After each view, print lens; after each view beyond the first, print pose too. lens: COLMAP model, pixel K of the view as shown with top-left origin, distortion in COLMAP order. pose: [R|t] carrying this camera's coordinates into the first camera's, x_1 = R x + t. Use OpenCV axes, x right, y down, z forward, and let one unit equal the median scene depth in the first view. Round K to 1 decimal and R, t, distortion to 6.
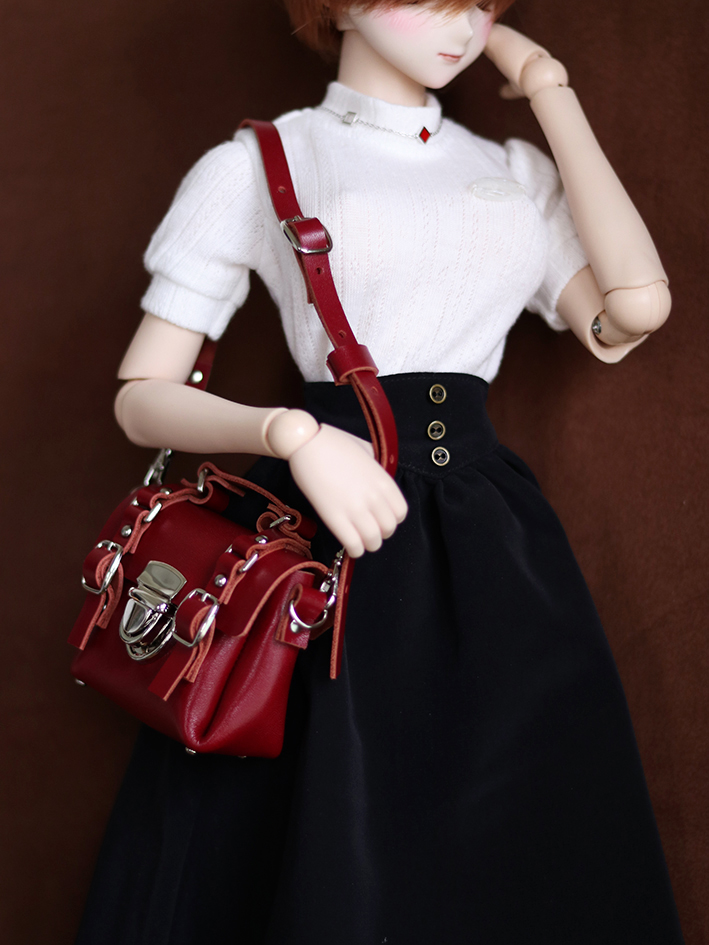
lens RADIAL K [[2605.6, 0, 354.5], [0, 2605.6, 472.5], [0, 0, 1]] dist [-0.076484, -0.855949]
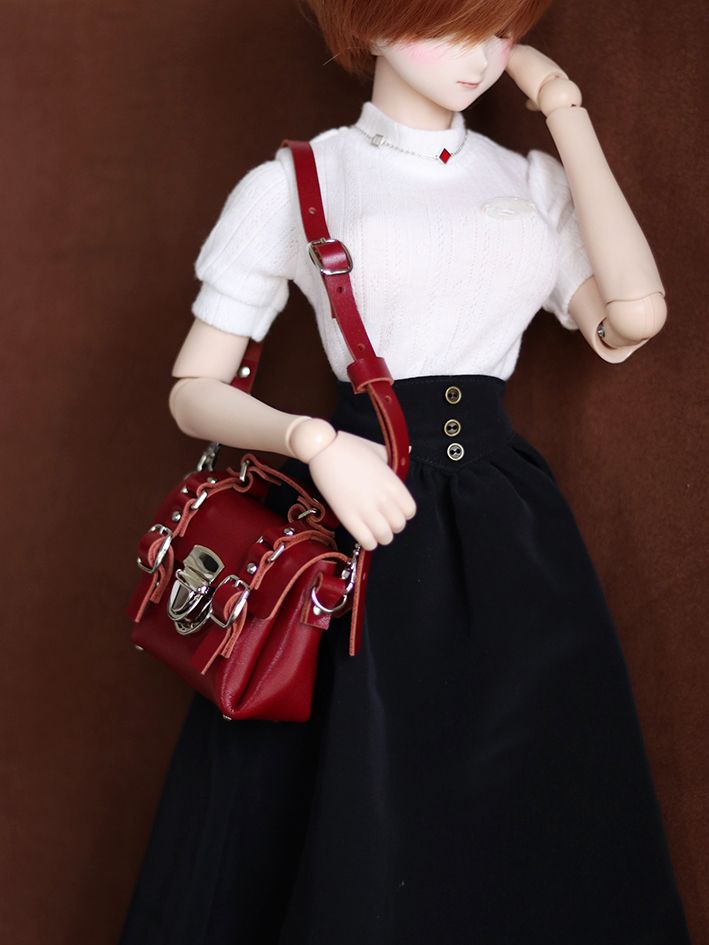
lens RADIAL K [[2605.6, 0, 354.5], [0, 2605.6, 472.5], [0, 0, 1]] dist [-0.076484, -0.855949]
pose [[0.995884, 0.004082, -0.090546, 0.090360], [0.002745, 0.997169, 0.075146, -0.080586], [0.090596, -0.075085, 0.993053, -0.105072]]
